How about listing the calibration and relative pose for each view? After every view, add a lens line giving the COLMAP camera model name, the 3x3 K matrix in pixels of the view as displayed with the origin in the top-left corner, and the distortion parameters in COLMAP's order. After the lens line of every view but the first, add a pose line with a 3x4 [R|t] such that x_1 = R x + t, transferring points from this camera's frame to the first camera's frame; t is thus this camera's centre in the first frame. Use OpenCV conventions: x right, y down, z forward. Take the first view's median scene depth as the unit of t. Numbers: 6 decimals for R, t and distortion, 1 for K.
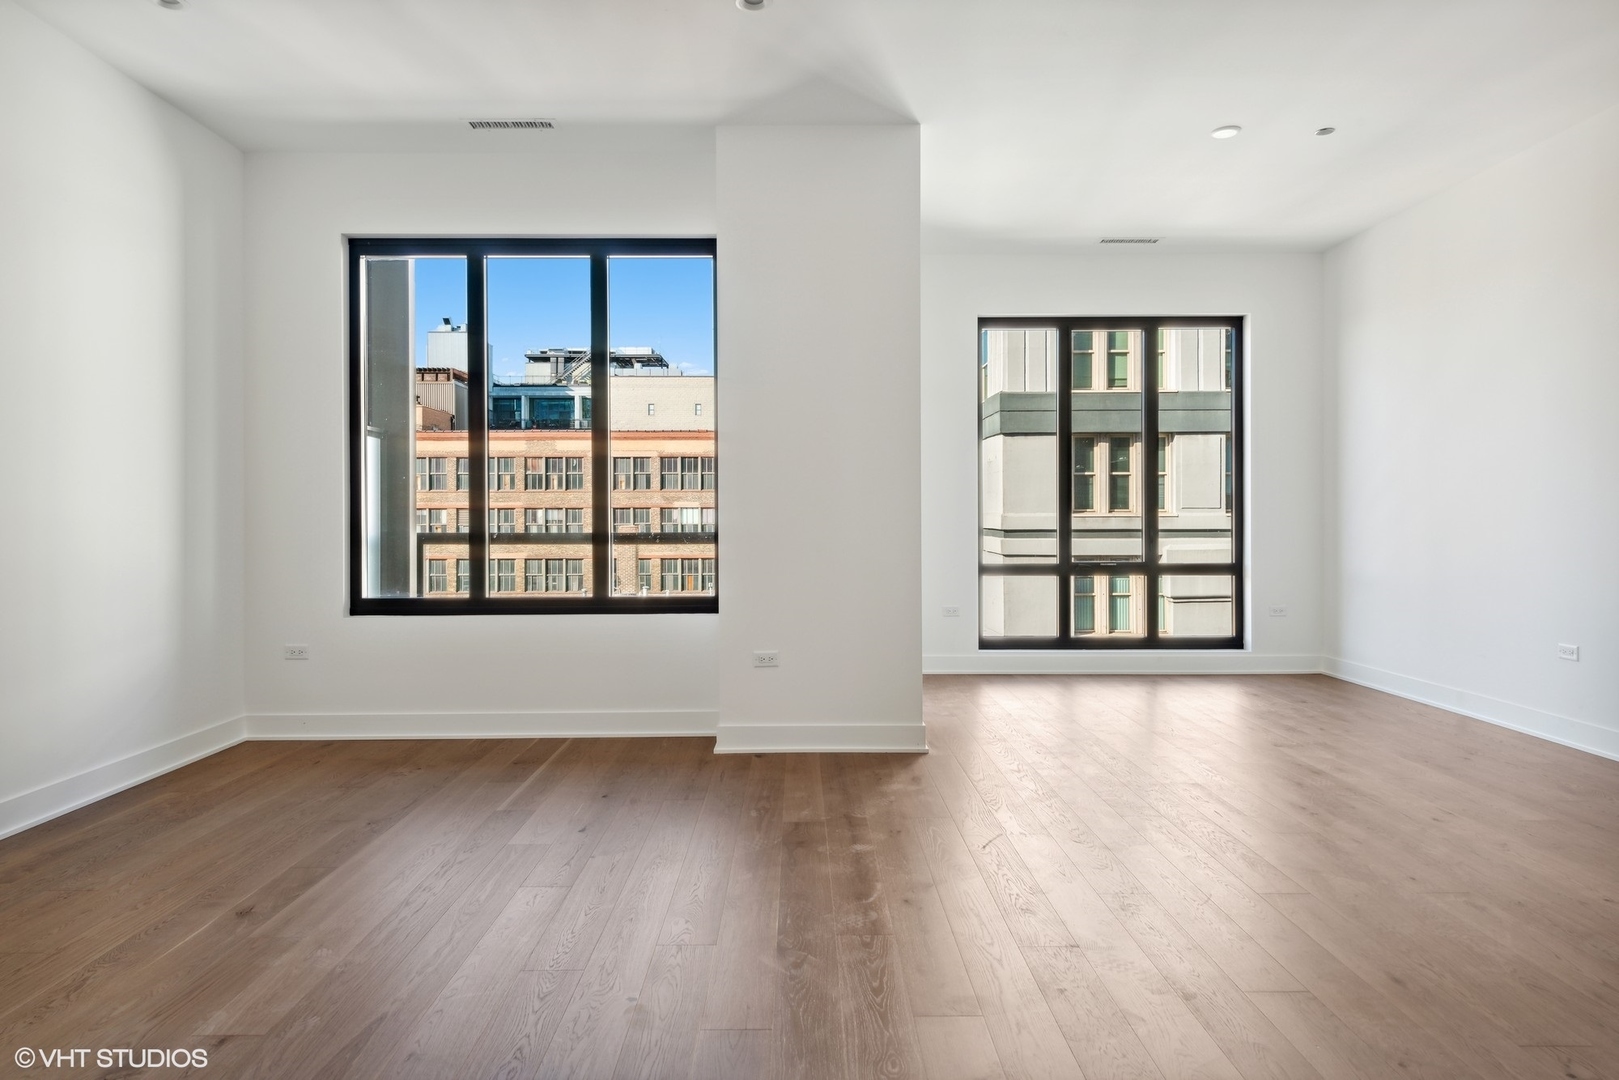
lens RADIAL K [[949.1, 0, 806.7], [0, 949.1, 521.4], [0, 0, 1]] dist [0.014680, -0.002095]
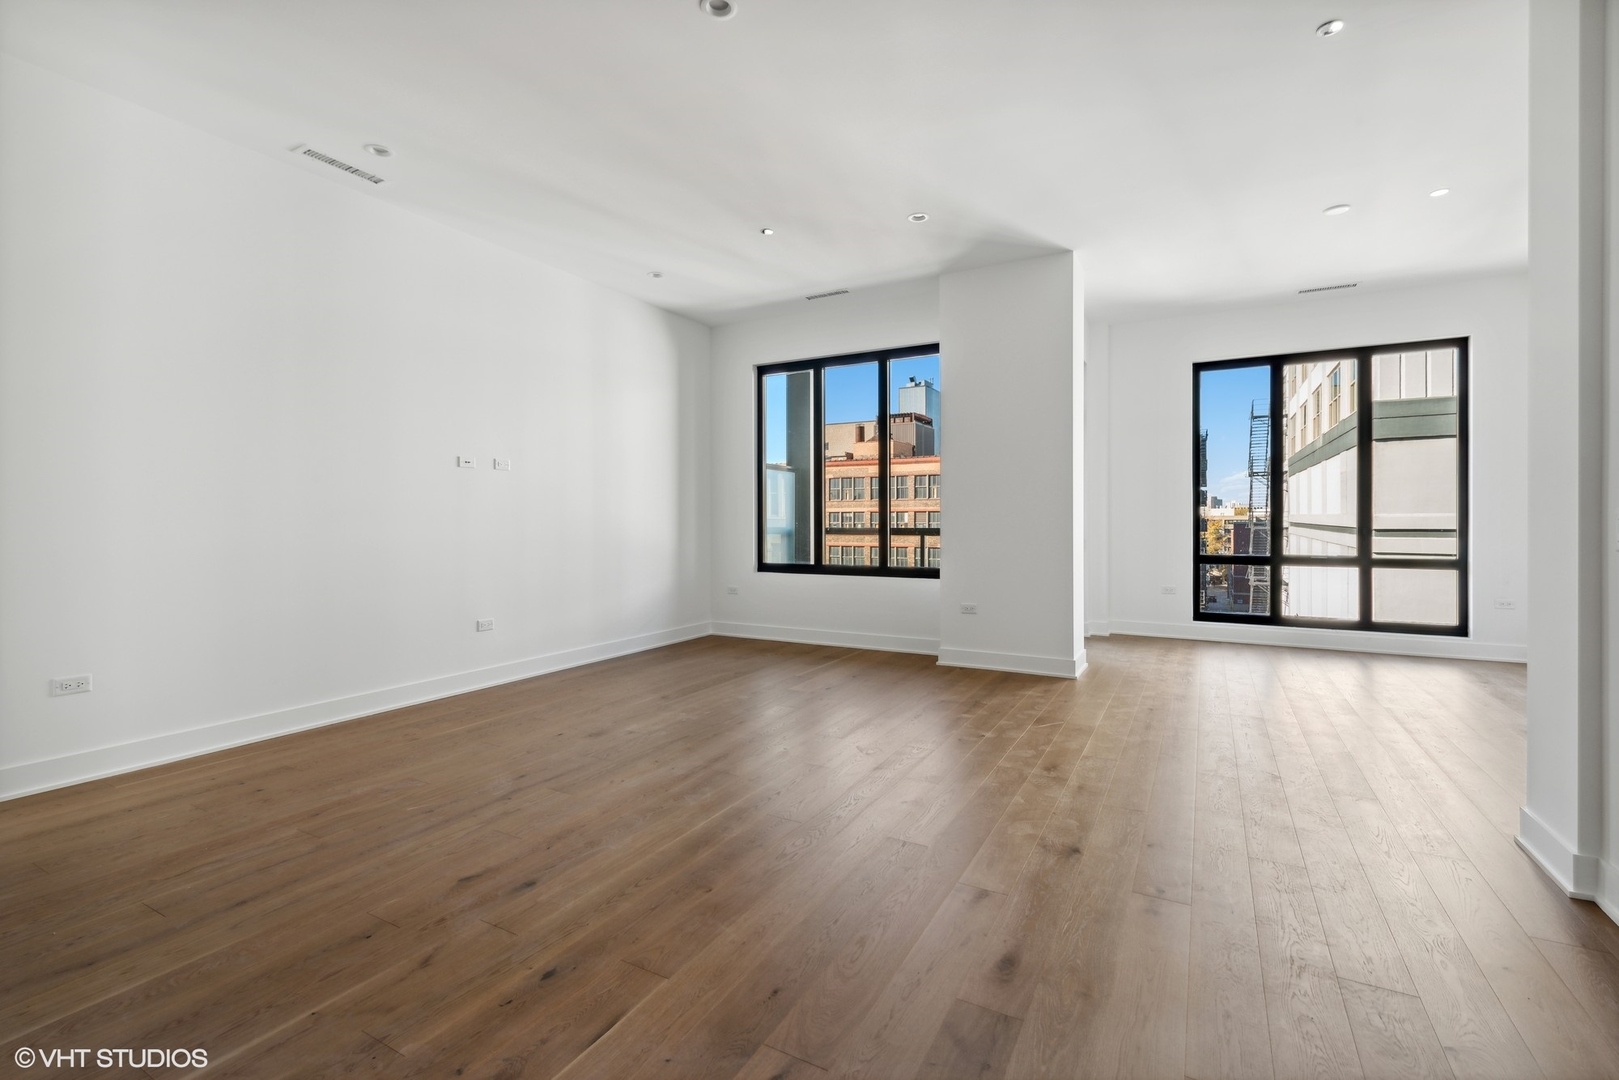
lens RADIAL K [[718.7, 0, 807.0], [0, 718.7, 520.9], [0, 0, 1]] dist [0.009392, -0.000360]
pose [[0.869295, 0.001550, -0.494291, 0.117389], [-0.001453, 0.999999, 0.000581, -0.000248], [0.494291, 0.000213, 0.869296, -0.064224]]
